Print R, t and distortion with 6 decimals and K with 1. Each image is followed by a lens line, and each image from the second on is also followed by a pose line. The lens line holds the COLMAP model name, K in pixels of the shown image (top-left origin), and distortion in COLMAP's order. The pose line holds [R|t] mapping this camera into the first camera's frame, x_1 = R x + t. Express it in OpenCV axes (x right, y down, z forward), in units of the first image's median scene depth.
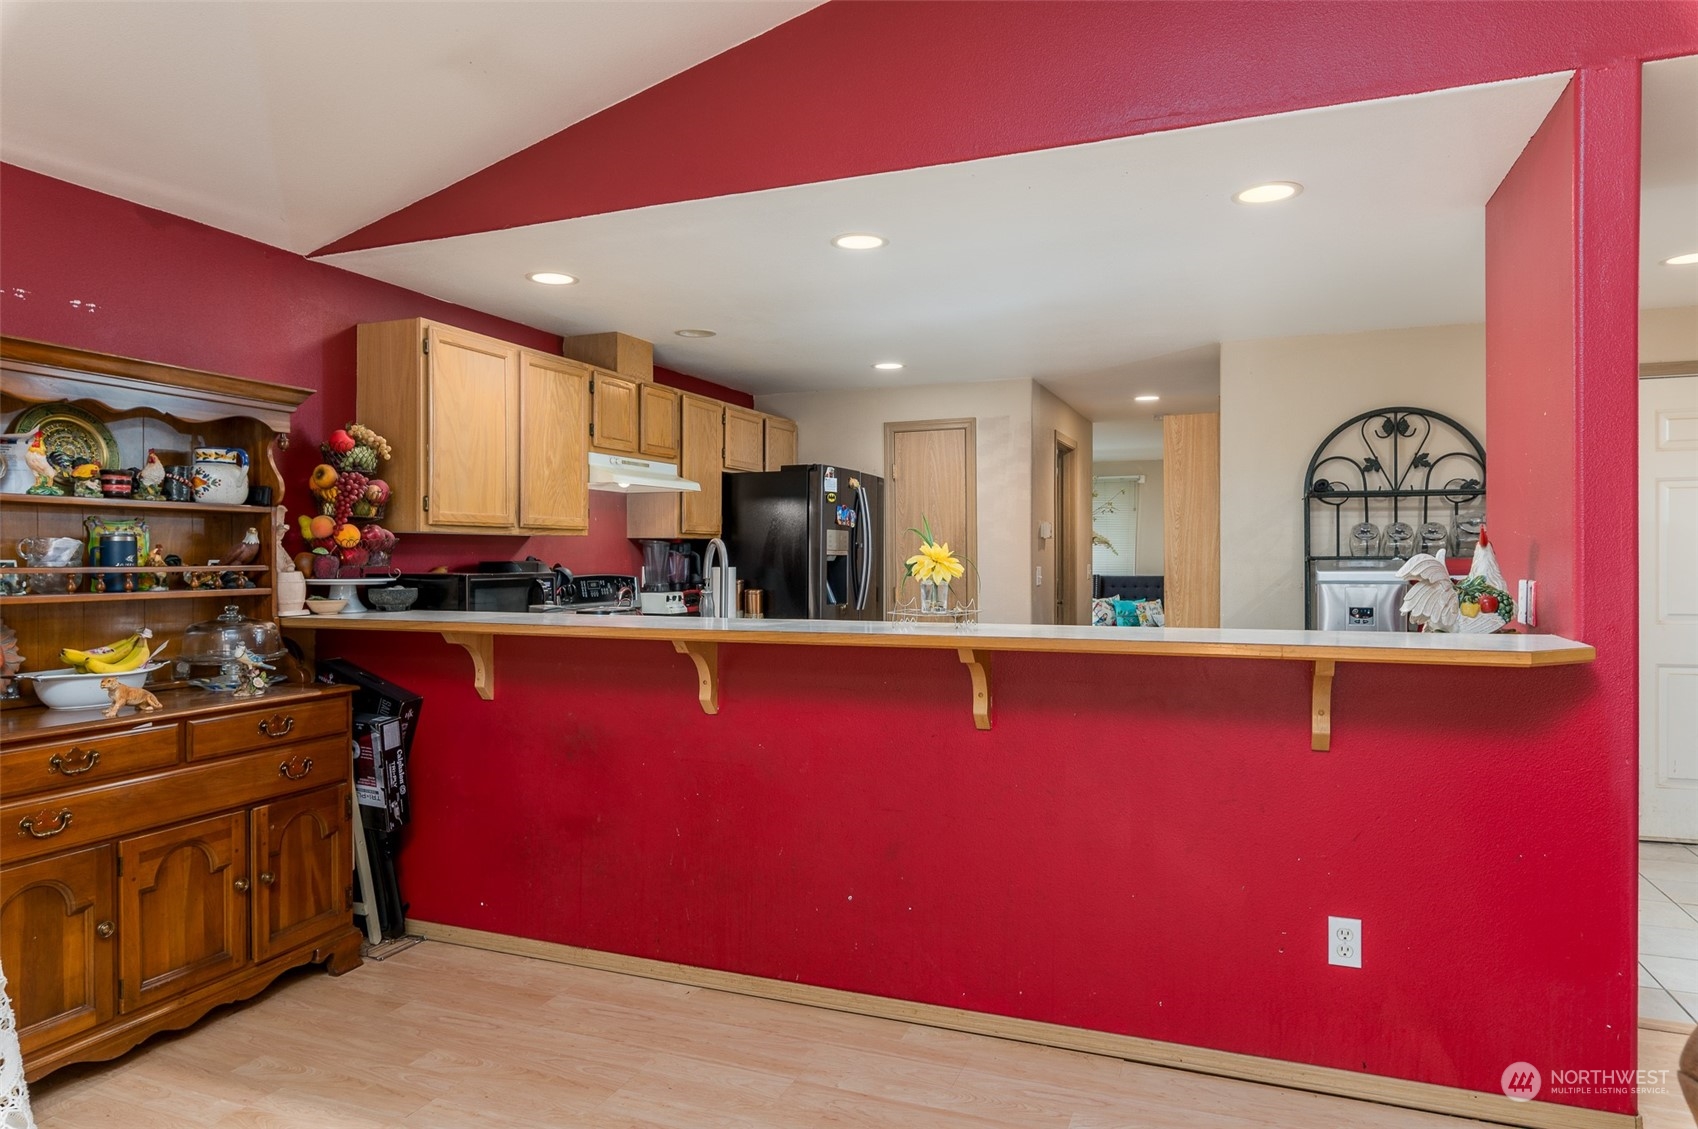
lens RADIAL K [[1022.5, 0, 845.7], [0, 1022.5, 566.2], [0, 0, 1]] dist [0.003963, -0.006576]
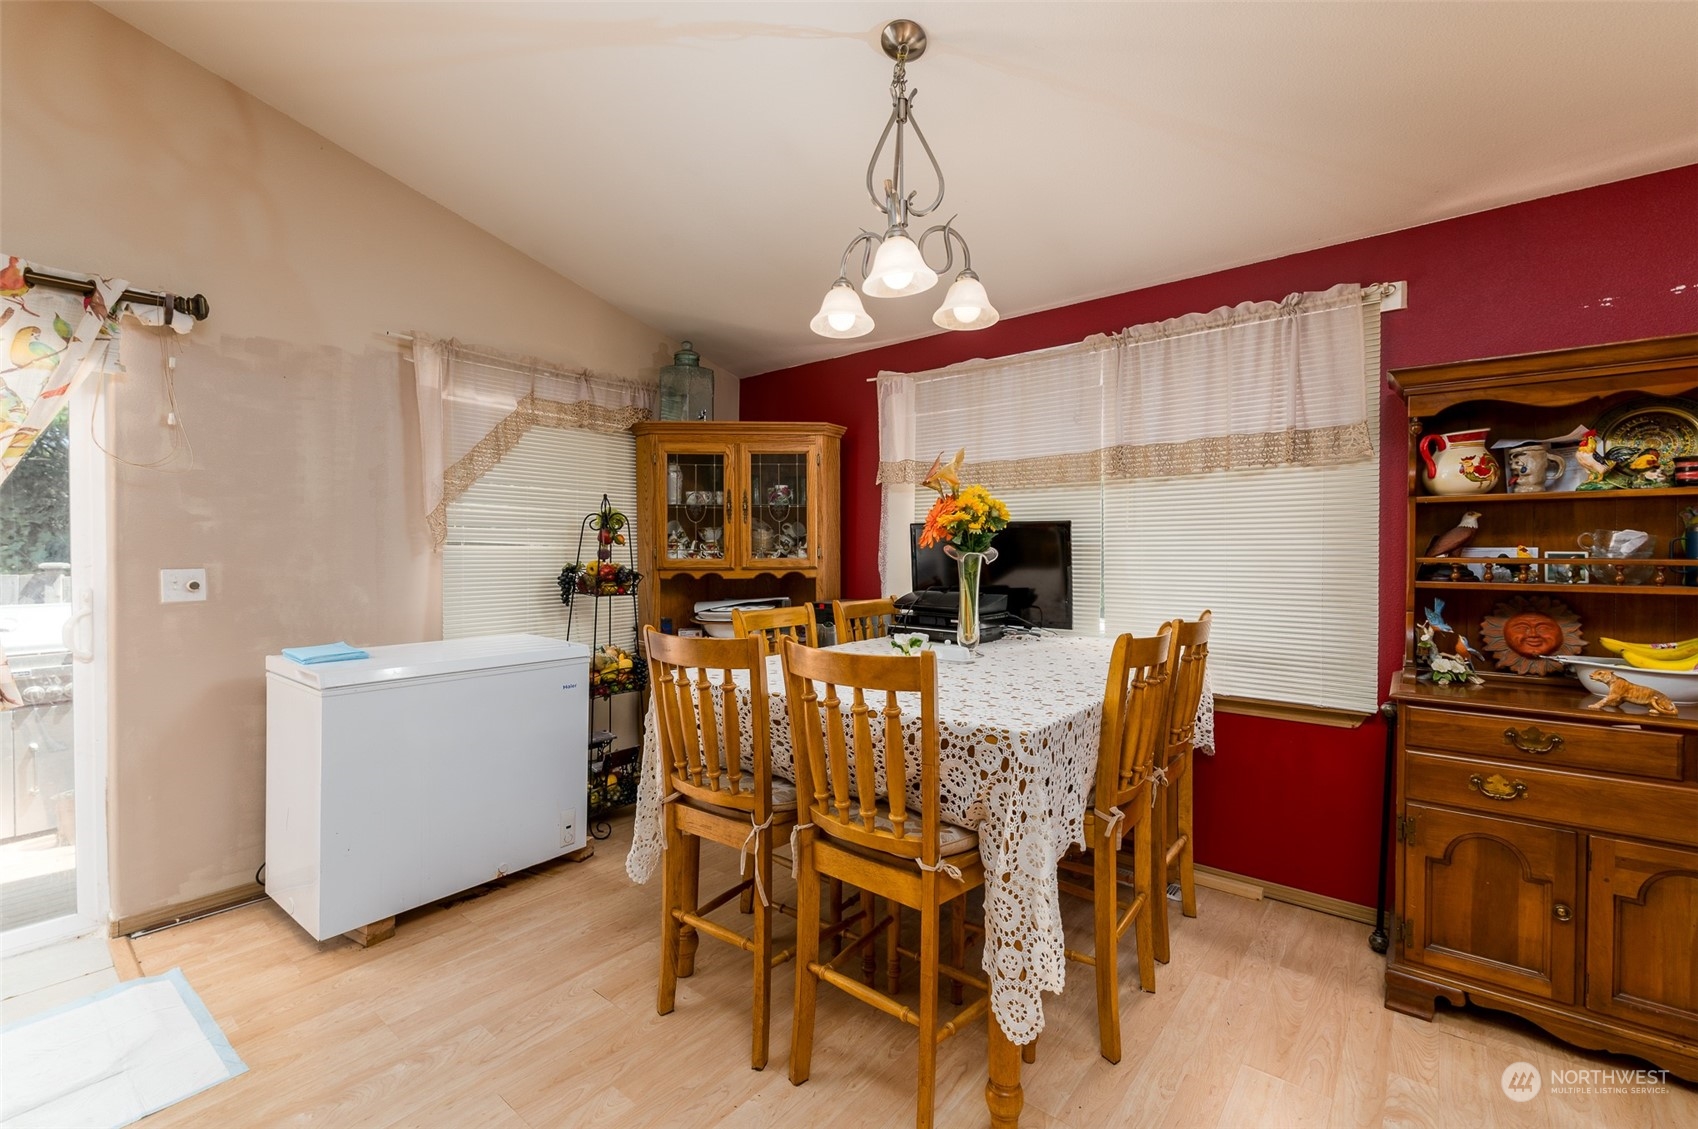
lens RADIAL K [[737.4, 0, 851.0], [0, 737.4, 563.4], [0, 0, 1]] dist [-0.000573, 0.000127]
pose [[-0.296068, 0.016838, -0.955019, 0.156492], [-0.008369, 0.999761, 0.020221, -0.002726], [0.955130, 0.013979, -0.295856, 0.445824]]
